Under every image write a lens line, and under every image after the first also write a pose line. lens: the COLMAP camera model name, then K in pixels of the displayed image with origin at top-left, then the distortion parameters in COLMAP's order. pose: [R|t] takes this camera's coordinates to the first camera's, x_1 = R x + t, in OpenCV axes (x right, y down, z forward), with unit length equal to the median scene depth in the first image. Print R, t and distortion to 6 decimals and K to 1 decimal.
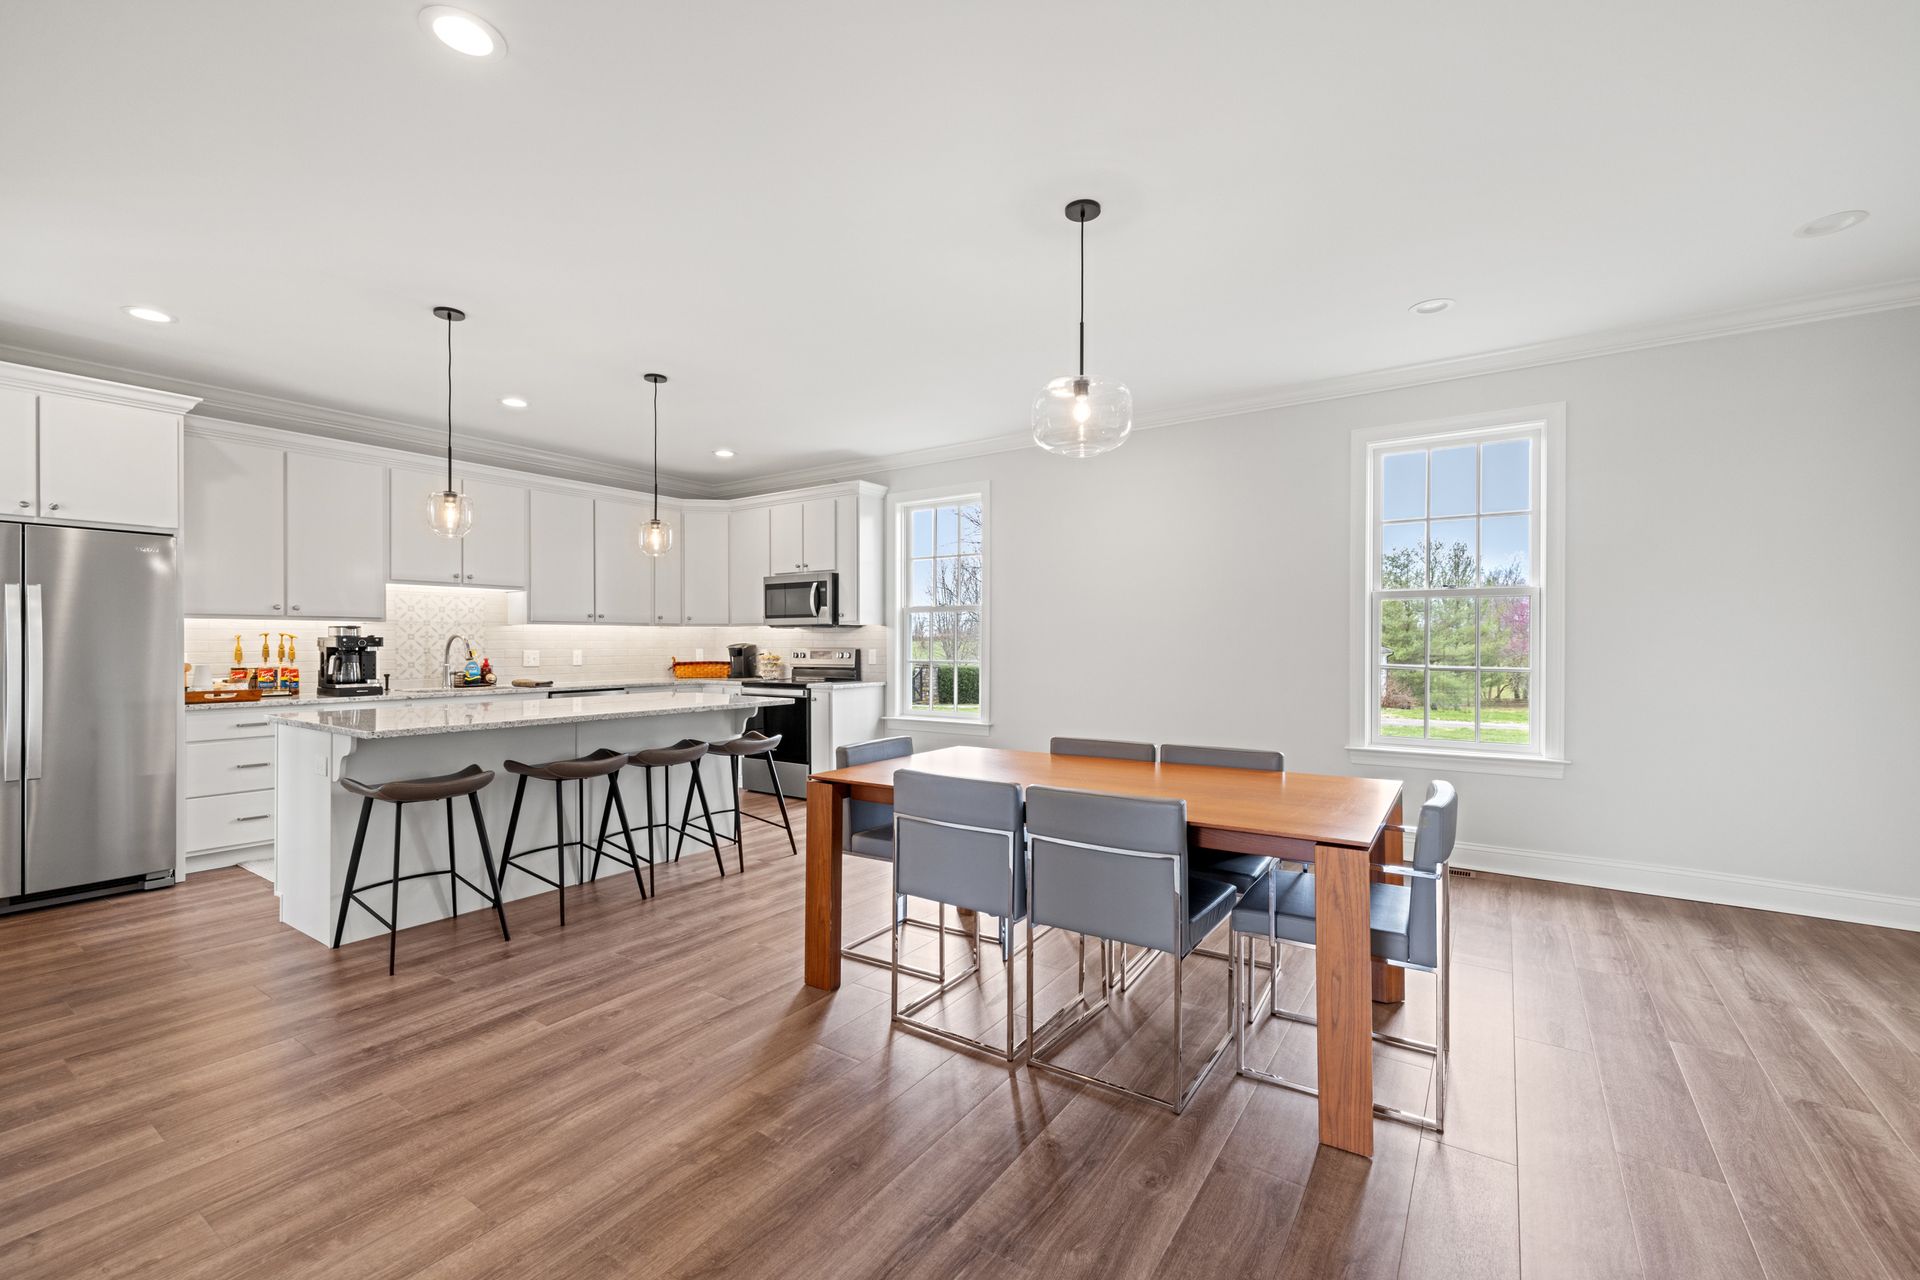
lens RADIAL K [[804.1, 0, 942.1], [0, 804.1, 638.5], [0, 0, 1]] dist [-0.000425, -0.000222]
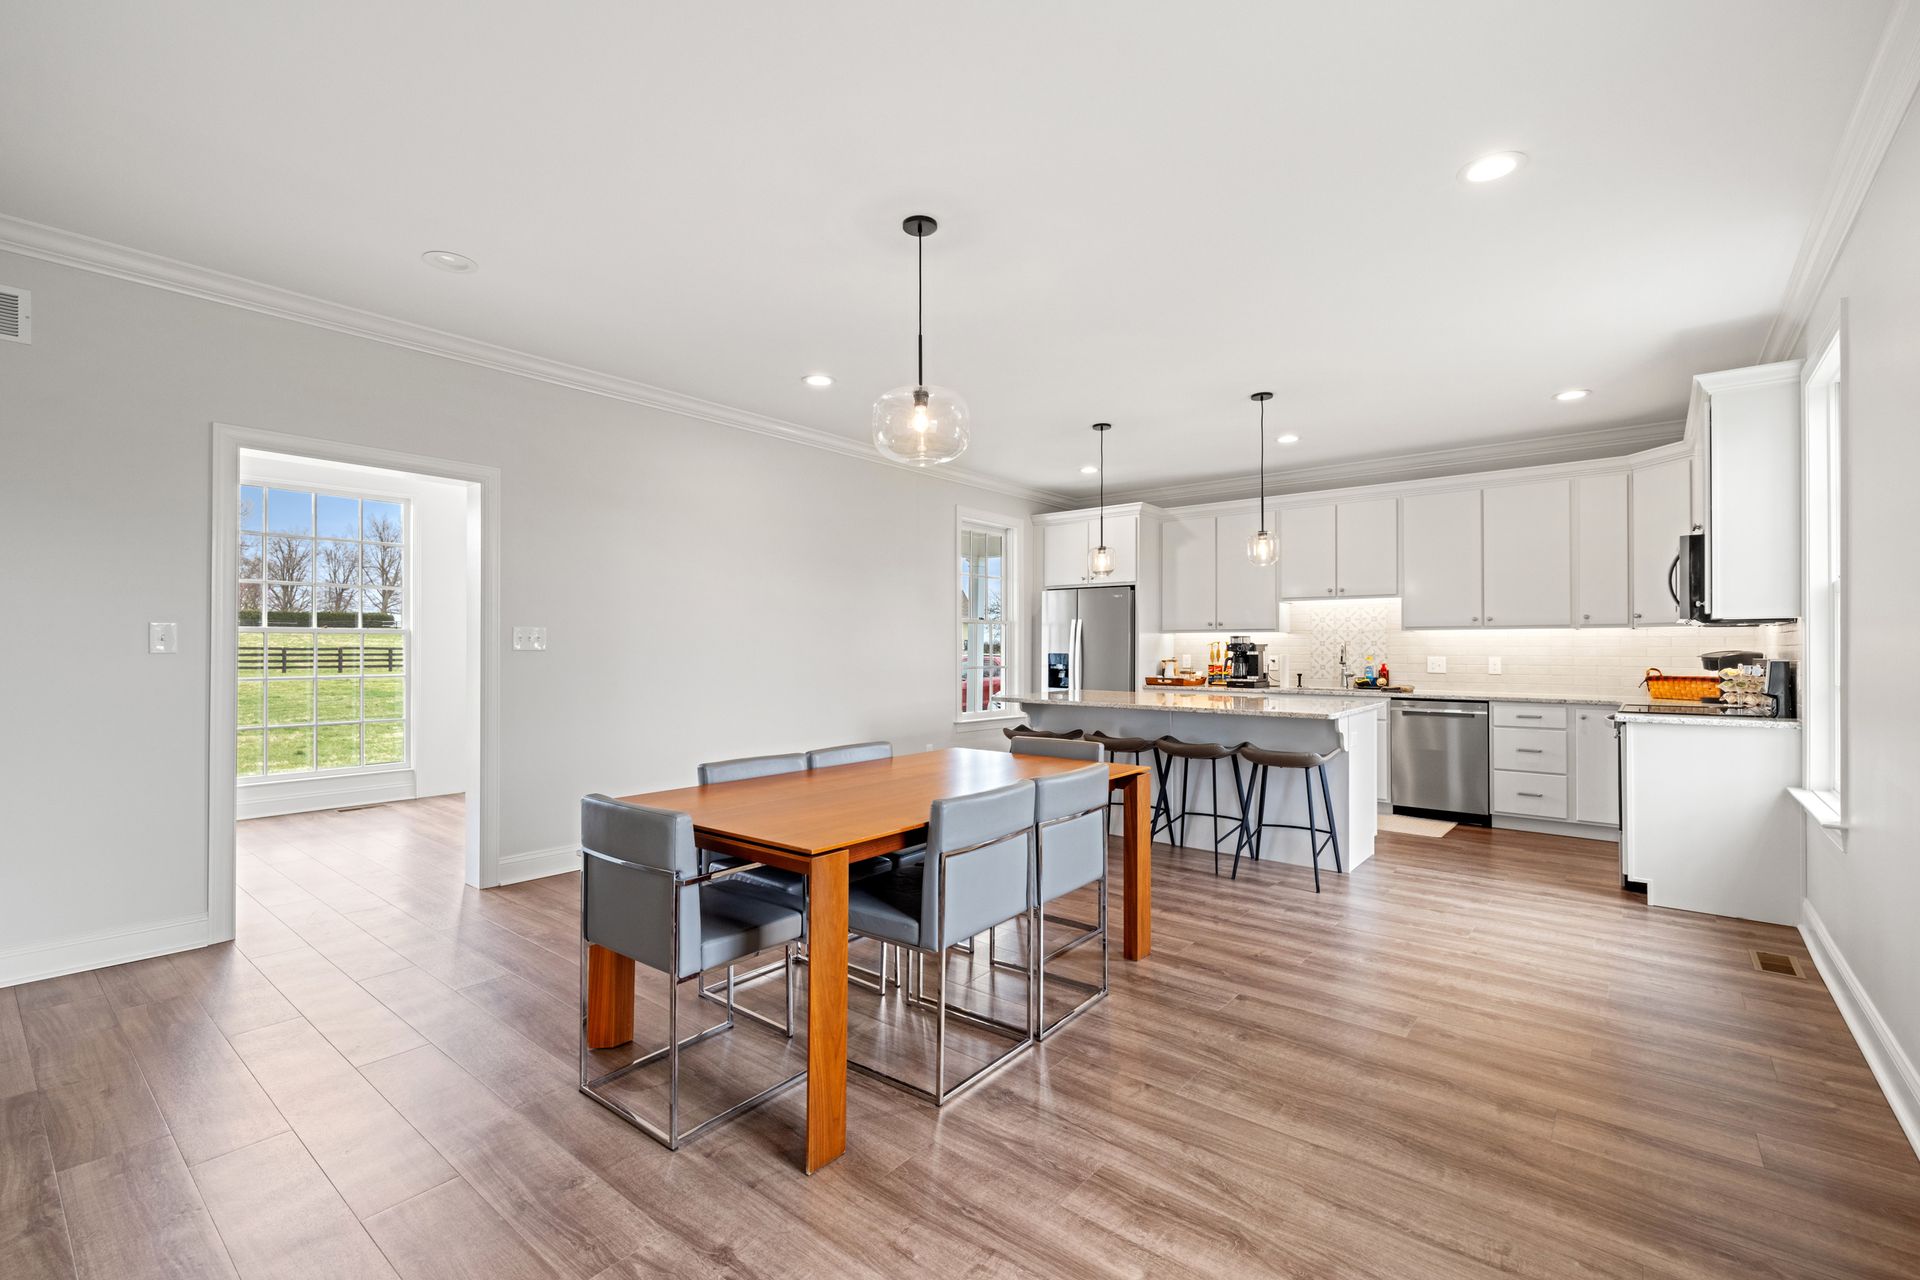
lens RADIAL K [[804.1, 0, 951.6], [0, 804.1, 633.0], [0, 0, 1]] dist [-0.000425, -0.000222]
pose [[-0.078360, -0.017457, -0.996772, 0.569390], [0.001374, 0.999844, -0.017619, 0.002508], [0.996924, -0.002751, -0.078324, 0.539725]]
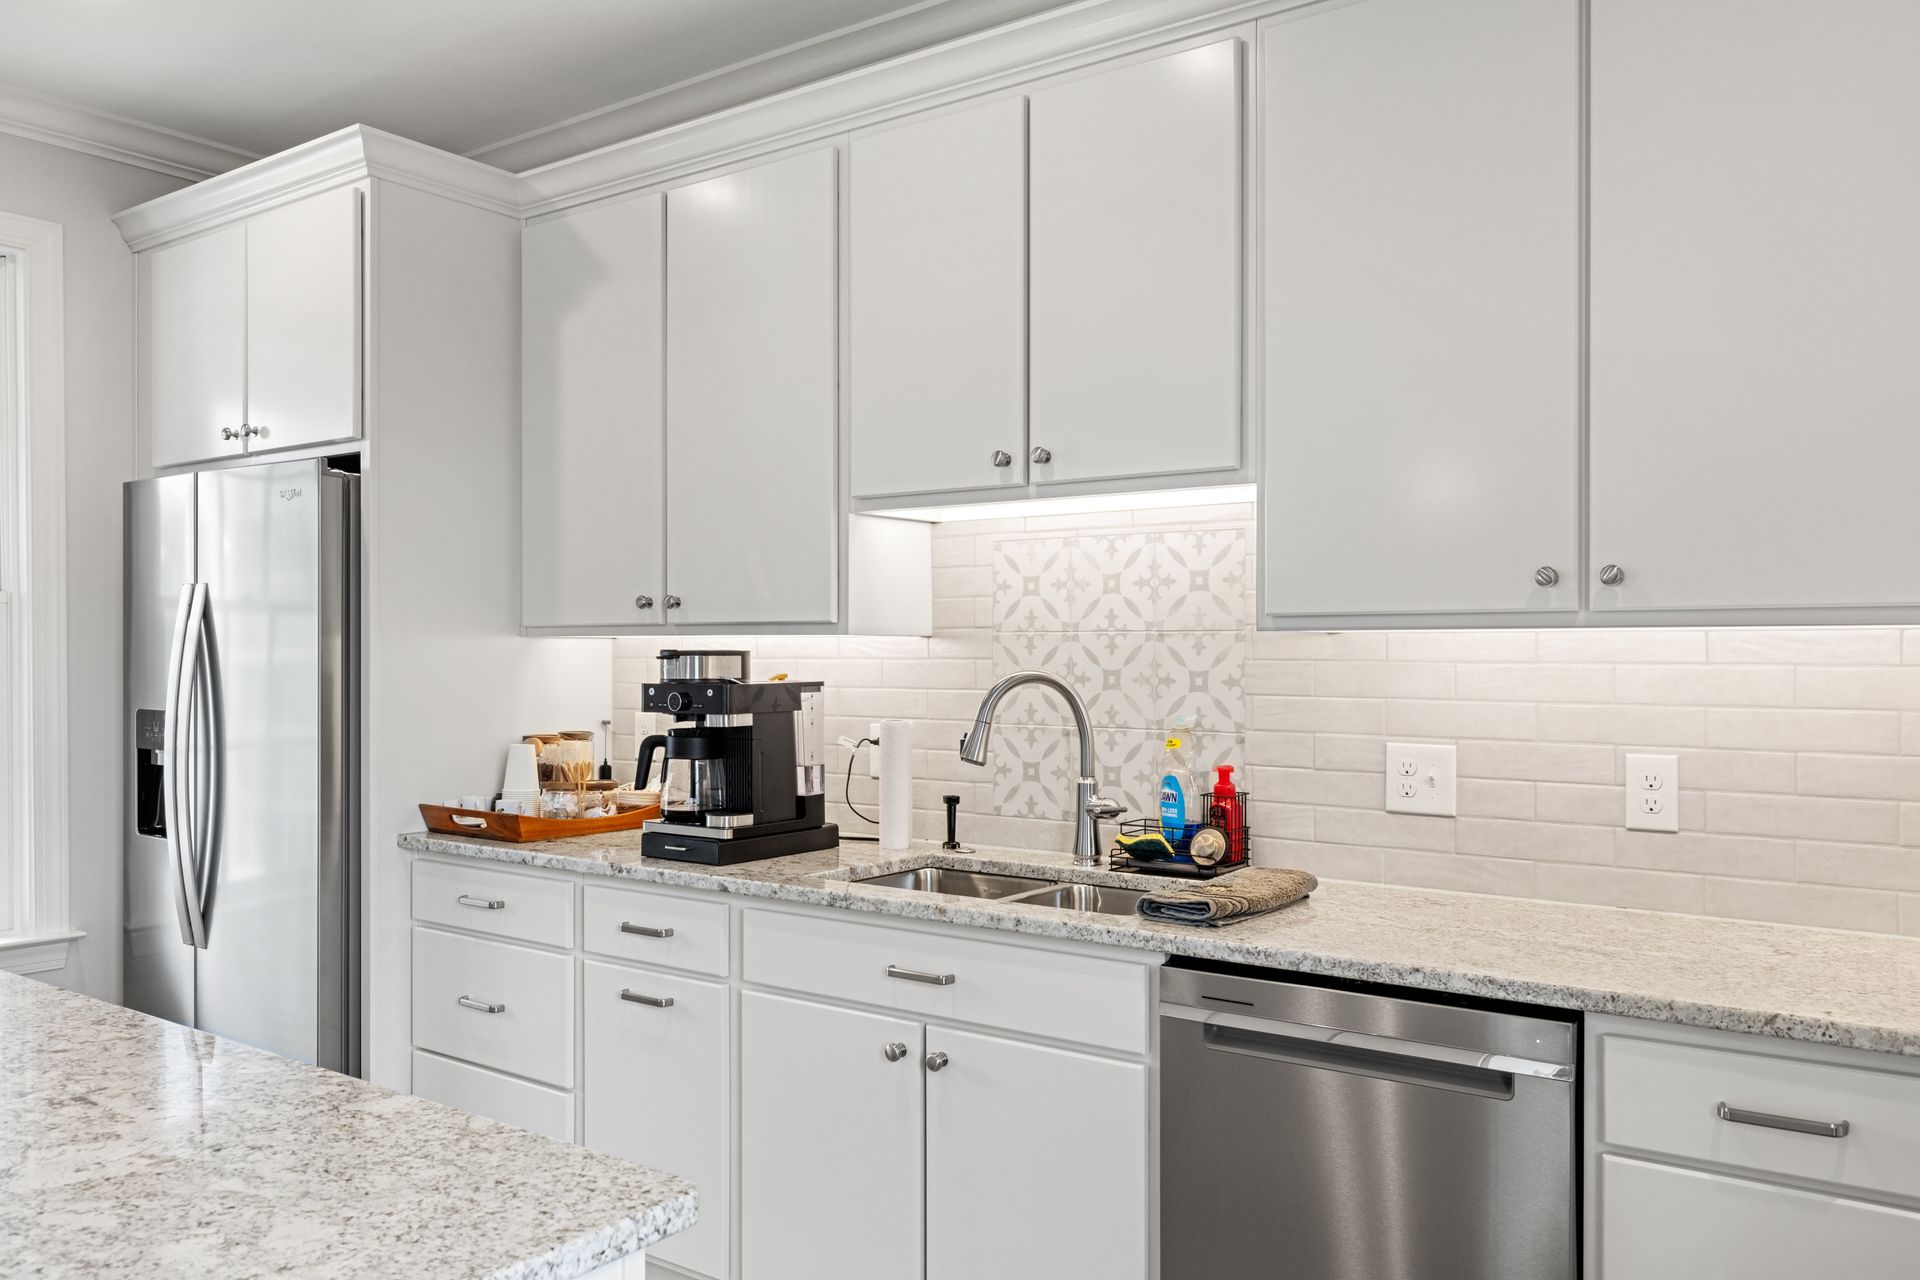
lens RADIAL K [[1432.0, 0, 955.0], [0, 1432.0, 654.4], [0, 0, 1]] dist [0.005390, -0.000486]
pose [[-0.008145, 0.004282, -0.999958, -0.119479], [0.004639, 0.999980, 0.004245, -0.013777], [0.999956, -0.004604, -0.008165, 0.967124]]
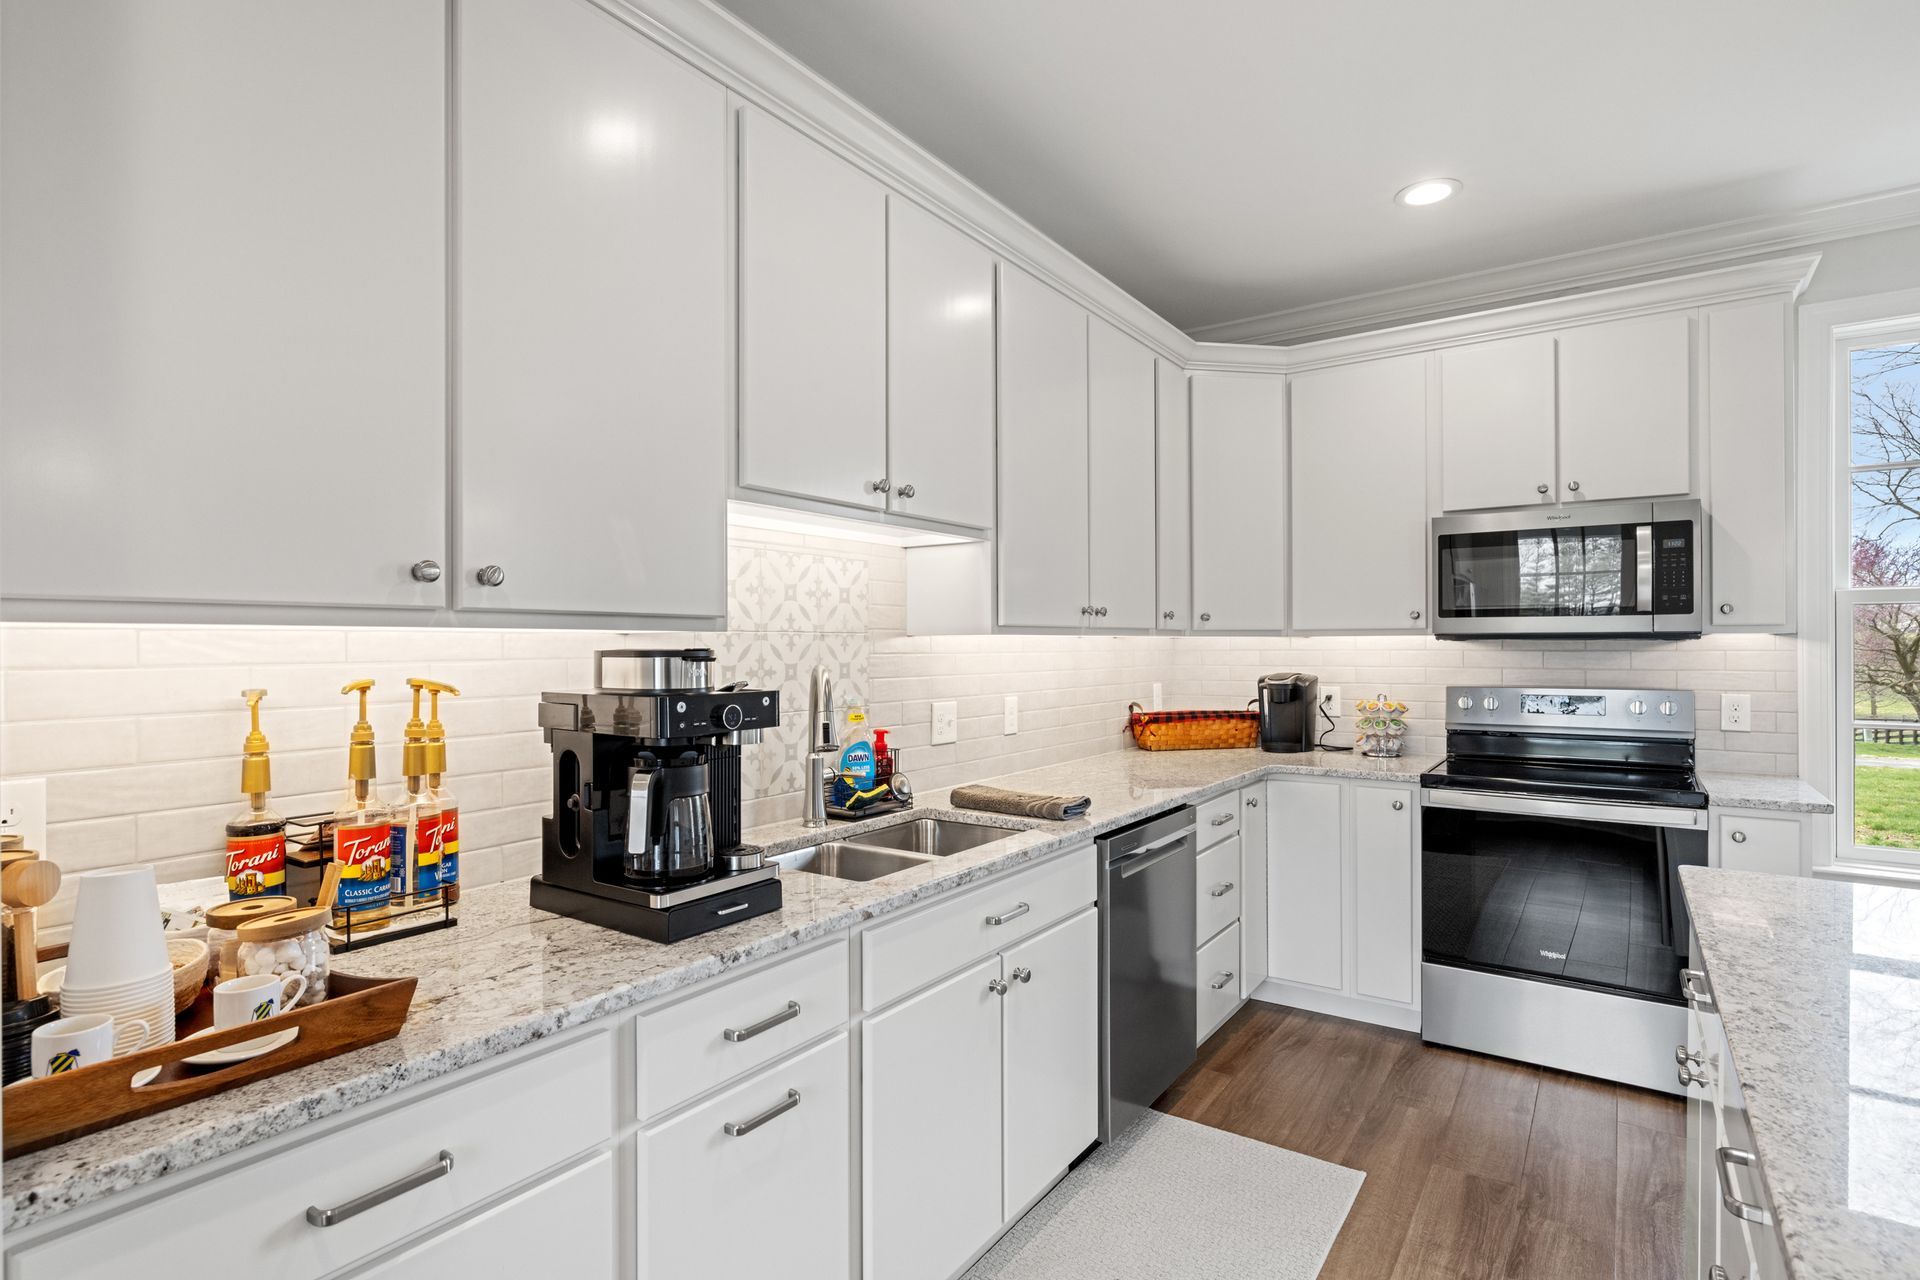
lens RADIAL K [[960.2, 0, 950.8], [0, 960.2, 643.9], [0, 0, 1]] dist [-0.002885, 0.001113]
pose [[0.999960, -0.000246, 0.008906, -0.568285], [0.000197, 0.999985, 0.005454, -0.016735], [-0.008907, -0.005452, 0.999945, 0.603413]]
